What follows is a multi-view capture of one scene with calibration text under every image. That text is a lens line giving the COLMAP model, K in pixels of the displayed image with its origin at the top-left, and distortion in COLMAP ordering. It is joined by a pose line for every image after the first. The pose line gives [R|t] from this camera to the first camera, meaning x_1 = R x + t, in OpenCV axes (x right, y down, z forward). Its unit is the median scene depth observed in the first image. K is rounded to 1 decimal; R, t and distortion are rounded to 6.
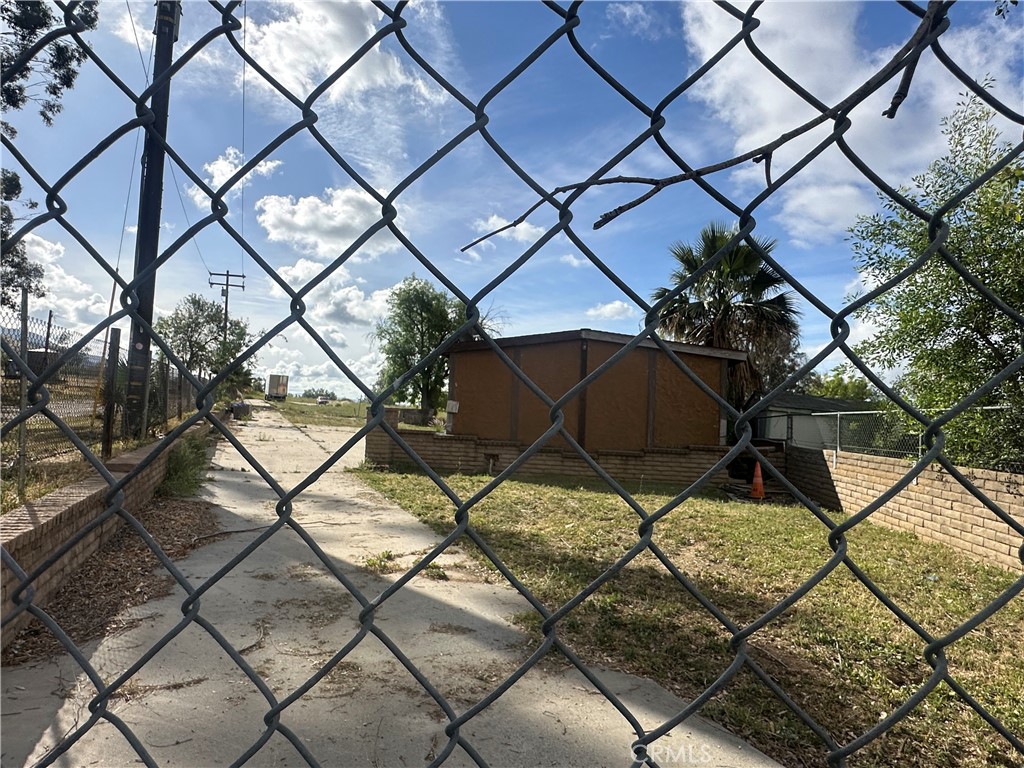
lens RADIAL K [[591.6, 0, 501.1], [0, 591.6, 386.6], [0, 0, 1]] dist [-0.001795, 0.007238]
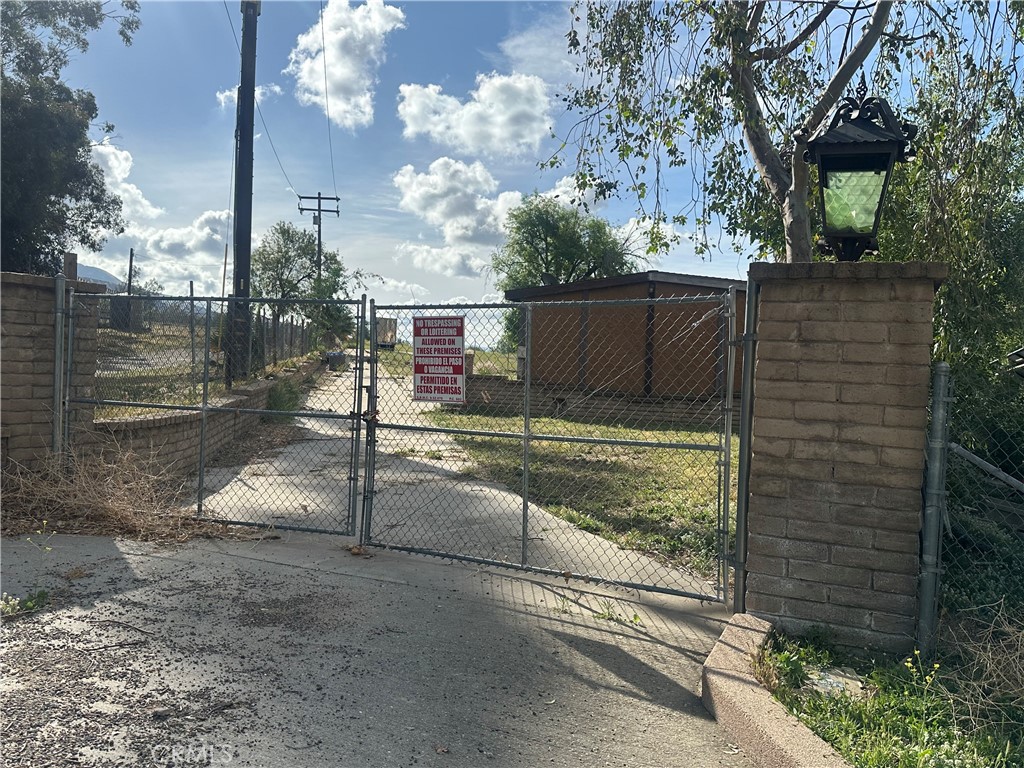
lens RADIAL K [[806.0, 0, 505.7], [0, 806.0, 388.1], [0, 0, 1]] dist [0.032153, -0.021939]
pose [[0.976872, 0.000328, -0.213823, 0.058375], [0.015158, 0.997377, 0.070782, -0.000810], [0.213285, -0.072386, 0.974305, -0.111835]]
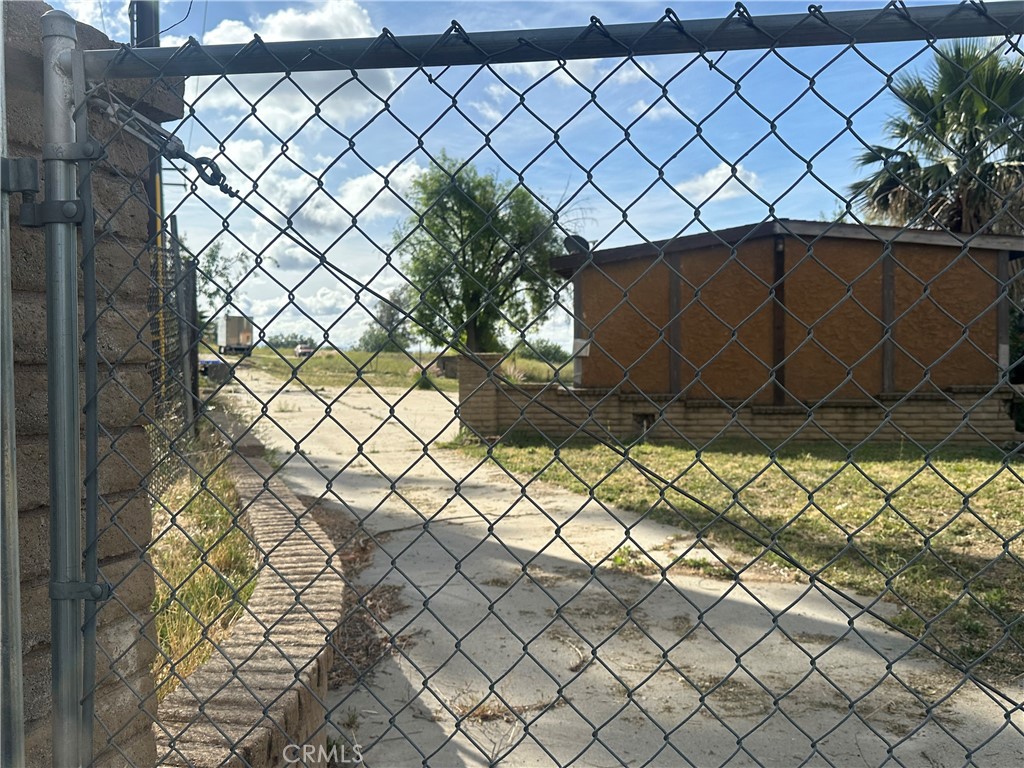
lens RADIAL K [[895.1, 0, 508.2], [0, 895.1, 382.9], [0, 0, 1]] dist [0.057206, -0.024164]
pose [[0.996599, -0.049845, -0.065622, -0.031596], [0.054488, 0.995989, 0.070974, -0.001046], [0.061821, -0.074308, 0.995317, -0.011783]]
